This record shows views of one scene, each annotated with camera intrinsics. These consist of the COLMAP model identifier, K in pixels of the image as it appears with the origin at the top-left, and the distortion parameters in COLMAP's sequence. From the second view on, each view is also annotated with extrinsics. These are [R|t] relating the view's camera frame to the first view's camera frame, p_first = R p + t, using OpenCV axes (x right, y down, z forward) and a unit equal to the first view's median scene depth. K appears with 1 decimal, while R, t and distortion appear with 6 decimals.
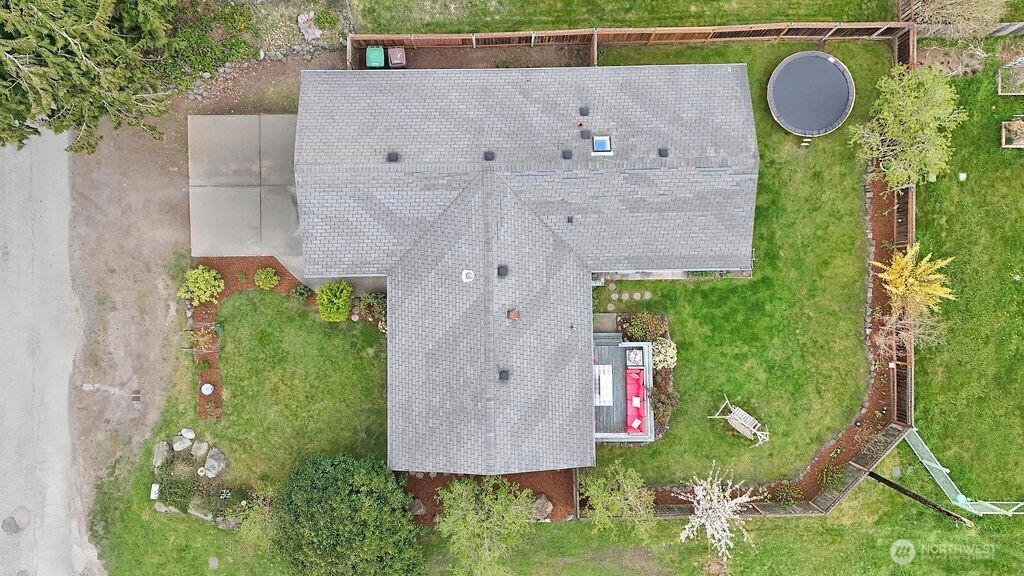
lens RADIAL K [[758.5, 0, 512.0], [0, 758.5, 288.0], [0, 0, 1]] dist [0.113637, -0.120939]
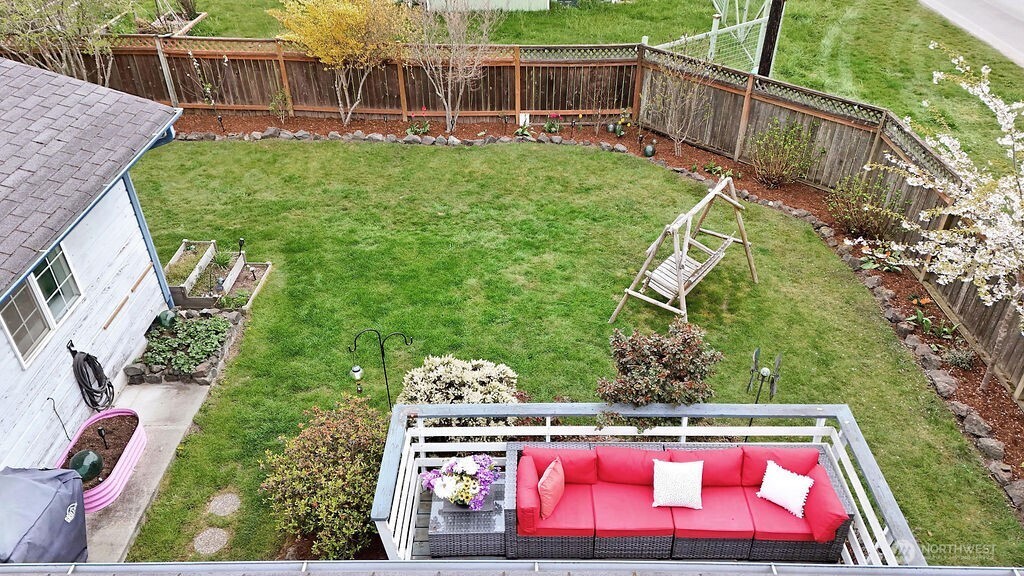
lens RADIAL K [[758.5, 0, 512.0], [0, 758.5, 288.0], [0, 0, 1]] dist [0.113637, -0.120939]
pose [[0.029551, -0.579974, 0.814099, 0.022759], [0.999085, 0.042318, -0.006118, 0.099067], [-0.030903, 0.813535, 0.580694, 0.800865]]
